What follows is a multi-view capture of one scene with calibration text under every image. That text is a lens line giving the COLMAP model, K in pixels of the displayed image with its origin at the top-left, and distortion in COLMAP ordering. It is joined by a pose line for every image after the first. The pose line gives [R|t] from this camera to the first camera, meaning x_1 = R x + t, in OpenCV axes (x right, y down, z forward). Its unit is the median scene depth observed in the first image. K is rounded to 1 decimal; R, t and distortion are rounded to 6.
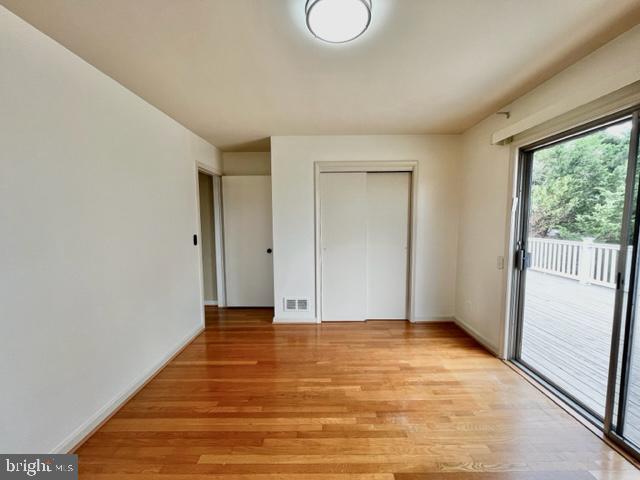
lens RADIAL K [[262.5, 0, 320.8], [0, 262.5, 242.3], [0, 0, 1]] dist [-0.000915, -0.000557]
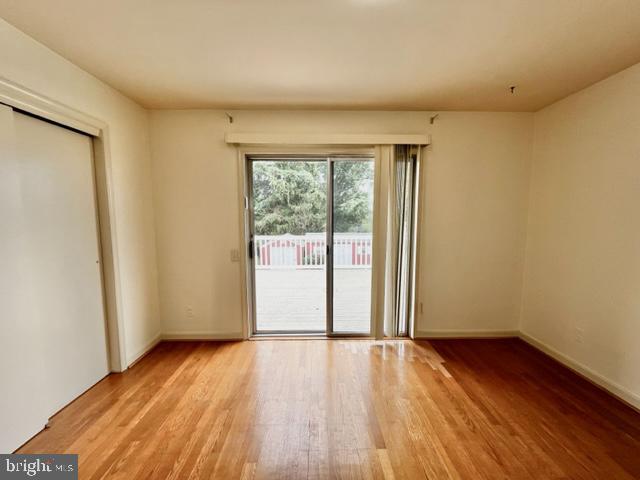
lens RADIAL K [[262.5, 0, 325.0], [0, 262.5, 238.1], [0, 0, 1]] dist [-0.000915, -0.000557]
pose [[-0.042131, -0.078049, 0.996059, -0.415468], [0.082675, 0.993253, 0.081326, -0.051865], [-0.995686, 0.085776, -0.035394, 0.670961]]
